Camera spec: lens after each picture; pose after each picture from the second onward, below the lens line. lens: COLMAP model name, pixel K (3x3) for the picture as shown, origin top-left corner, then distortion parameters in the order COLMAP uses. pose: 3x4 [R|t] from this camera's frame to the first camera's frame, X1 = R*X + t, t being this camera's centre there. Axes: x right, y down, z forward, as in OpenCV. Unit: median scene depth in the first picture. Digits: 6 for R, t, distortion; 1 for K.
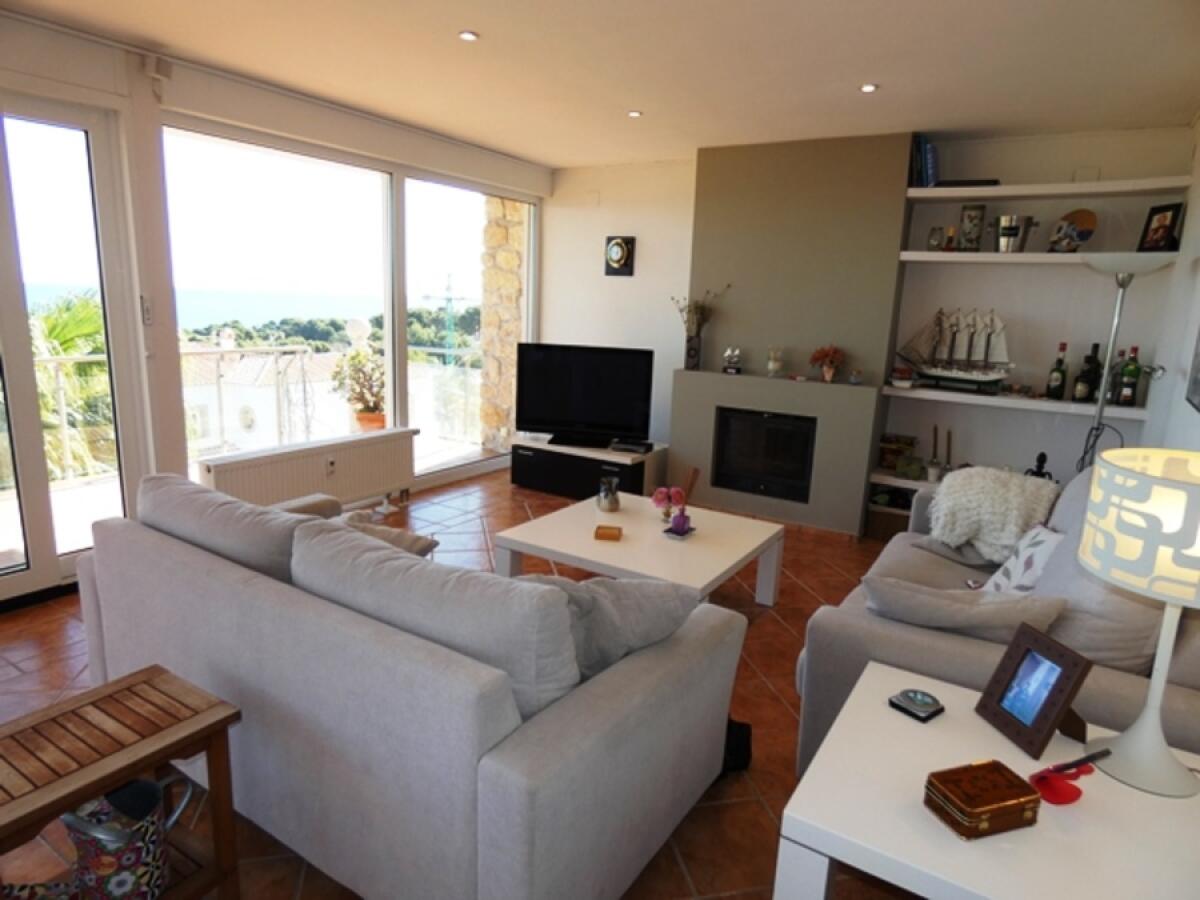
lens RADIAL K [[722.2, 0, 596.6], [0, 722.2, 453.4], [0, 0, 1]] dist [0.001226, 0.002040]
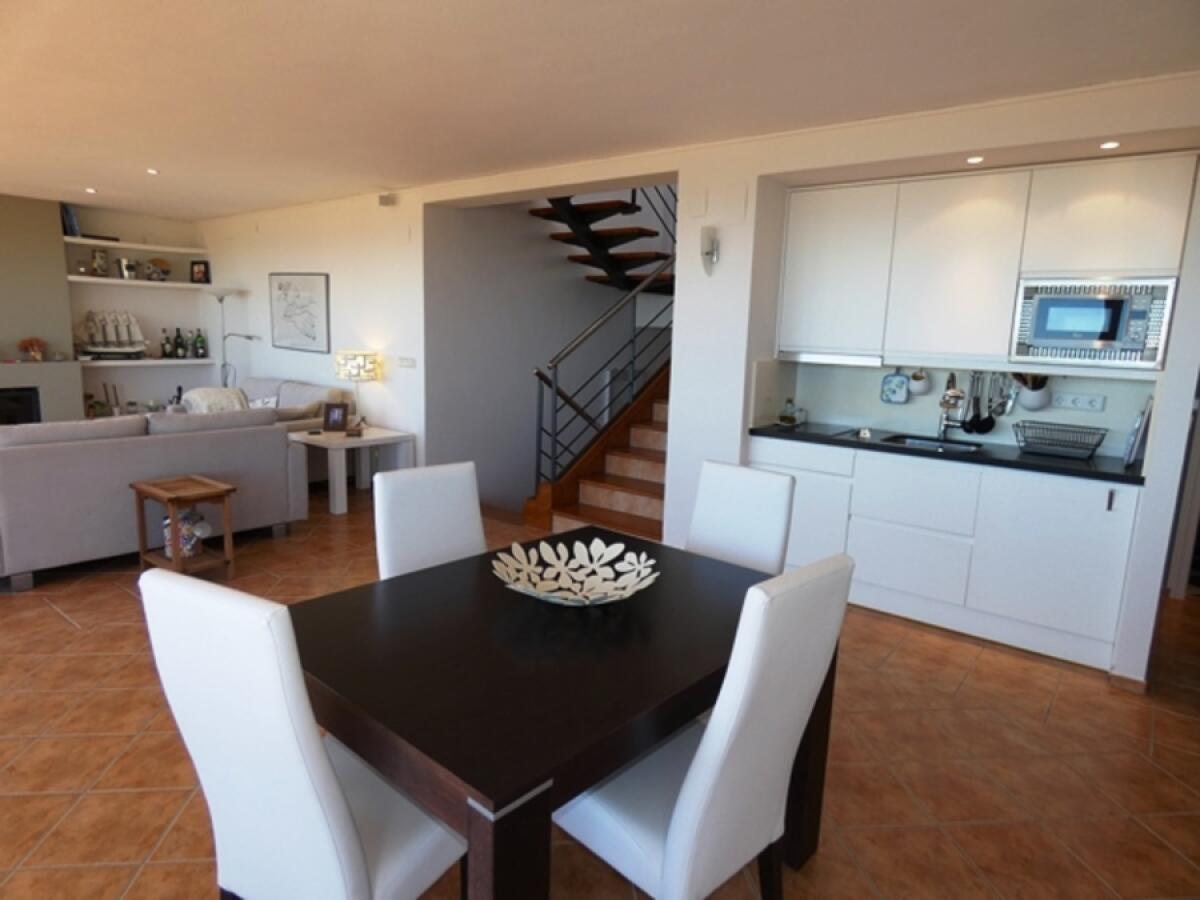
lens RADIAL K [[722.2, 0, 600.5], [0, 722.2, 450.0], [0, 0, 1]] dist [0.001226, 0.002040]
pose [[0.101801, -0.202293, 0.974019, -1.110958], [0.189516, 0.965119, 0.180637, 0.027094], [-0.976586, 0.166204, 0.136588, -0.303981]]
